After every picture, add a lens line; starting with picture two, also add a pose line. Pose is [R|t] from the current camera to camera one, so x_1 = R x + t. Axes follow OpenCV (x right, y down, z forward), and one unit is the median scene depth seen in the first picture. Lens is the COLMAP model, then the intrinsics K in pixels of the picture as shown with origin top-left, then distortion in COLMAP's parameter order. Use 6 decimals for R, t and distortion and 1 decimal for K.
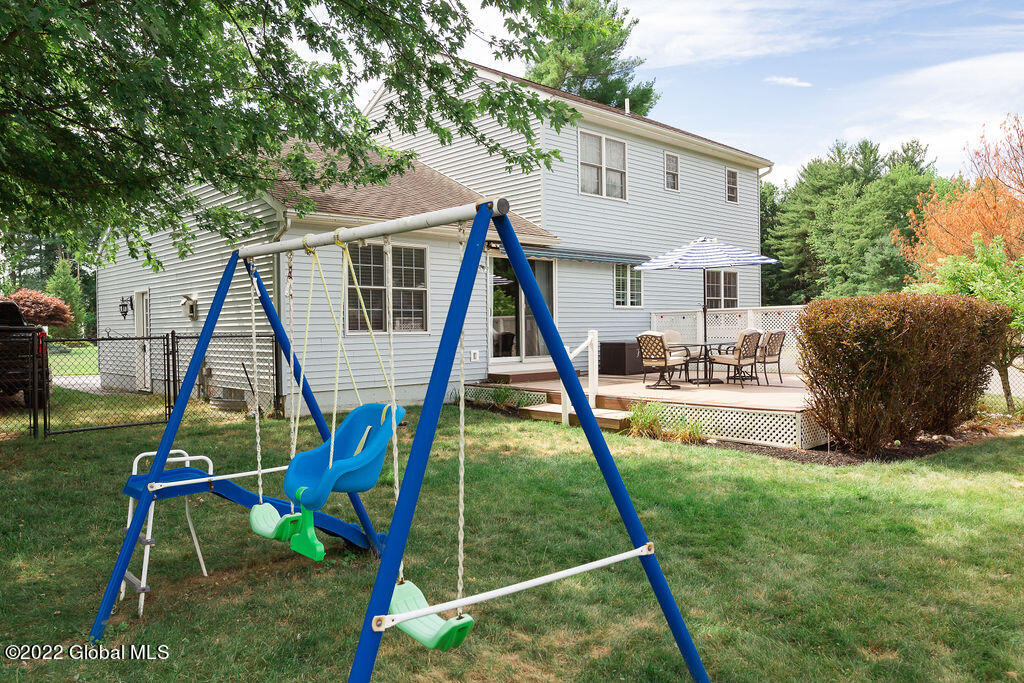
lens RADIAL K [[710.7, 0, 517.6], [0, 710.7, 340.3], [0, 0, 1]] dist [-0.002969, 0.003751]
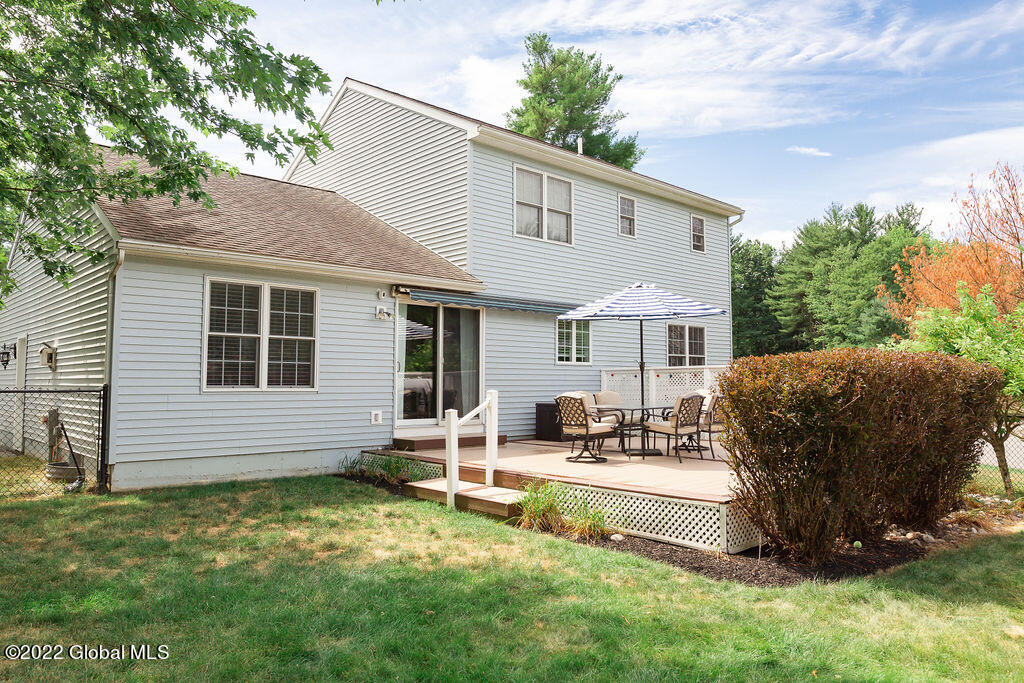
lens RADIAL K [[710.7, 0, 506.6], [0, 710.7, 343.6], [0, 0, 1]] dist [-0.002969, 0.003751]
pose [[0.999835, 0.014033, -0.011505, 0.110651], [-0.014845, 0.997164, -0.073778, -0.006097], [0.010437, 0.073937, 0.997208, 0.148423]]
